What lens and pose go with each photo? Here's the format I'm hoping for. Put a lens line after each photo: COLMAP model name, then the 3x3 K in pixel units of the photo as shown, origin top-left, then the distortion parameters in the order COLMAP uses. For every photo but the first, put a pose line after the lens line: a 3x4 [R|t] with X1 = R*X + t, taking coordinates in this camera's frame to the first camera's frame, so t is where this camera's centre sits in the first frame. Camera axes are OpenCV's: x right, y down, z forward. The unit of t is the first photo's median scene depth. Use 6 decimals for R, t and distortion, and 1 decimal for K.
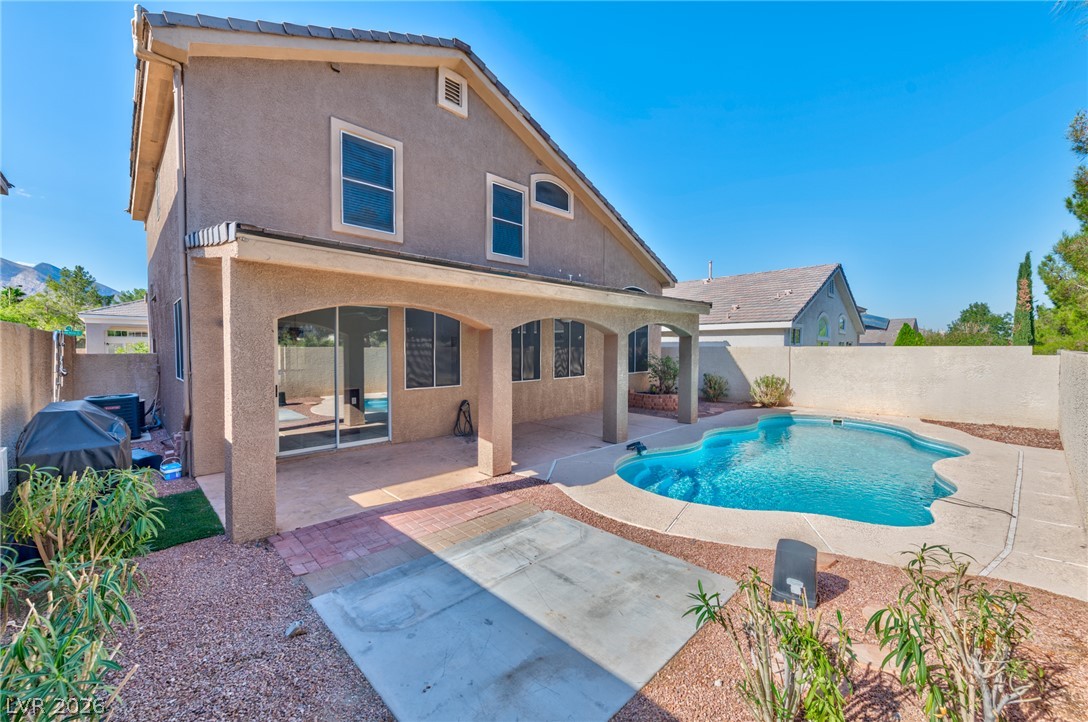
lens RADIAL K [[425.7, 0, 545.7], [0, 425.7, 345.4], [0, 0, 1]] dist [0.001920, 0.000025]
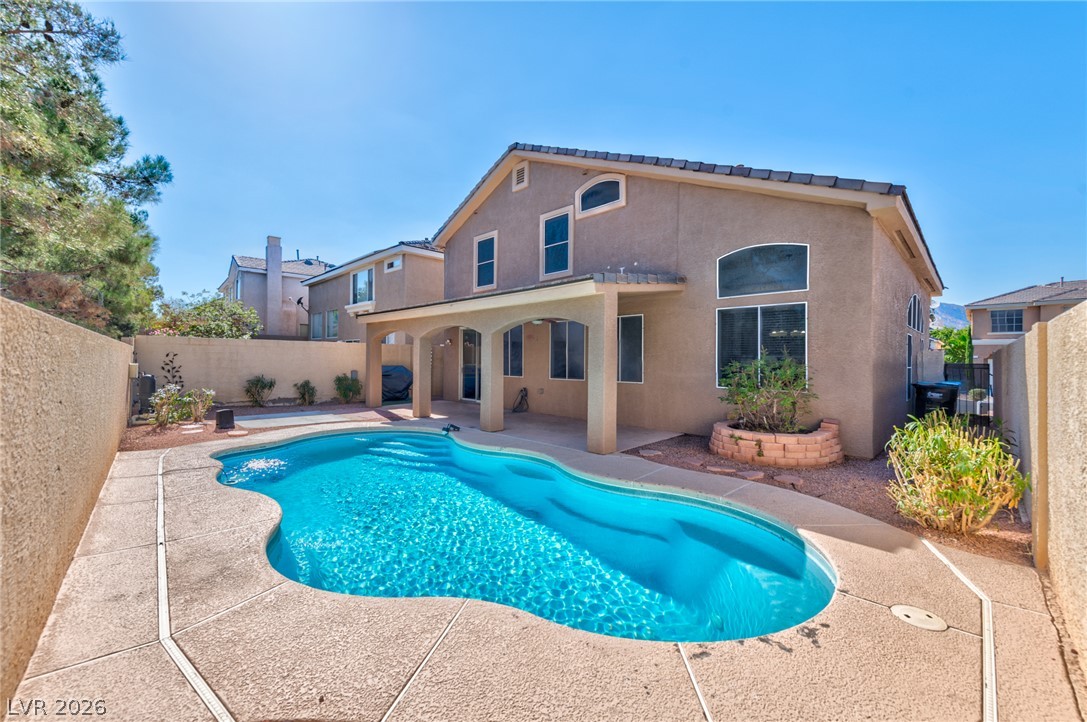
lens RADIAL K [[425.3, 0, 543.2], [0, 425.3, 360.8], [0, 0, 1]] dist [0.001920, 0.000025]
pose [[0.000888, 0.002107, -0.999997, 1.145429], [-0.008171, 0.999964, 0.002100, 0.040638], [0.999966, 0.008169, 0.000905, 0.979524]]
